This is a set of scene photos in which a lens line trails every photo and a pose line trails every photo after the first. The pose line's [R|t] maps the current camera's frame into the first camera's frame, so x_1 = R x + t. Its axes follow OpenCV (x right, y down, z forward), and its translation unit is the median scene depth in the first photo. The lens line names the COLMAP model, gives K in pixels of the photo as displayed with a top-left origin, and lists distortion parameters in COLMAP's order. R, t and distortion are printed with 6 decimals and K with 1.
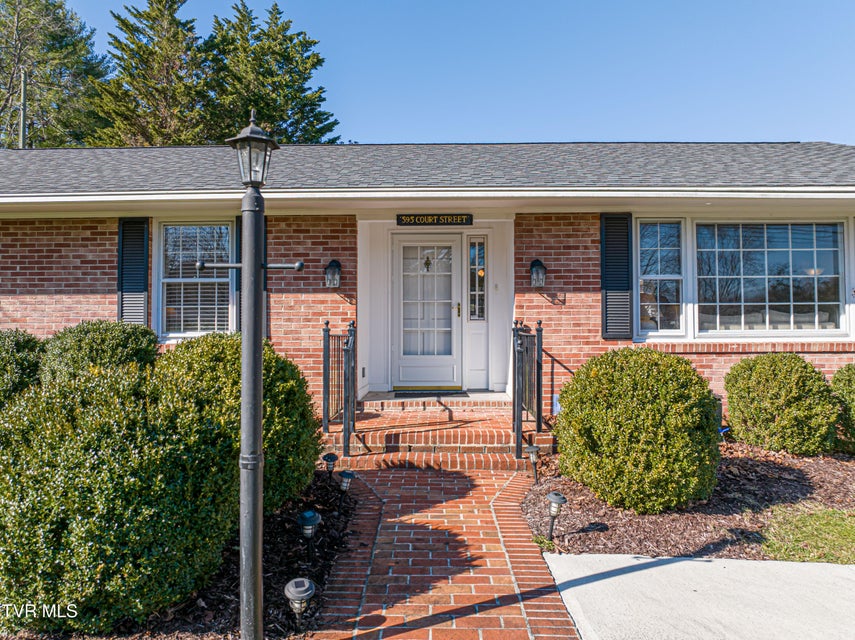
lens RADIAL K [[591.7, 0, 427.3], [0, 591.7, 315.3], [0, 0, 1]] dist [-0.000954, 0.002593]
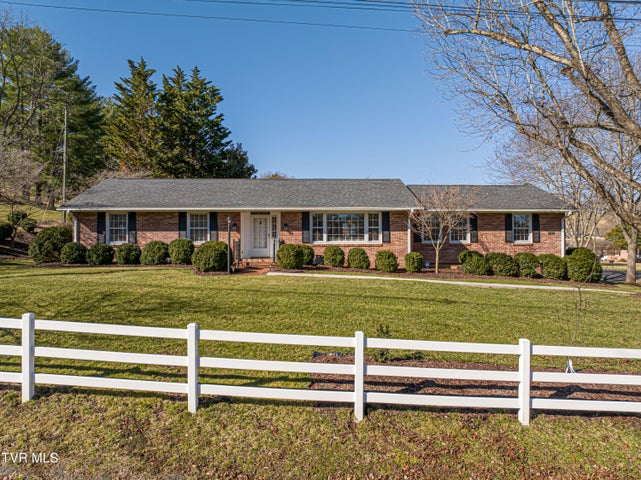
lens RADIAL K [[443.6, 0, 321.5], [0, 443.6, 241.3], [0, 0, 1]] dist [-0.000954, 0.002593]
pose [[0.998234, -0.000686, 0.059406, 0.236270], [0.000075, 0.999947, 0.010284, -0.002709], [-0.059410, -0.010262, 0.998181, -1.926592]]
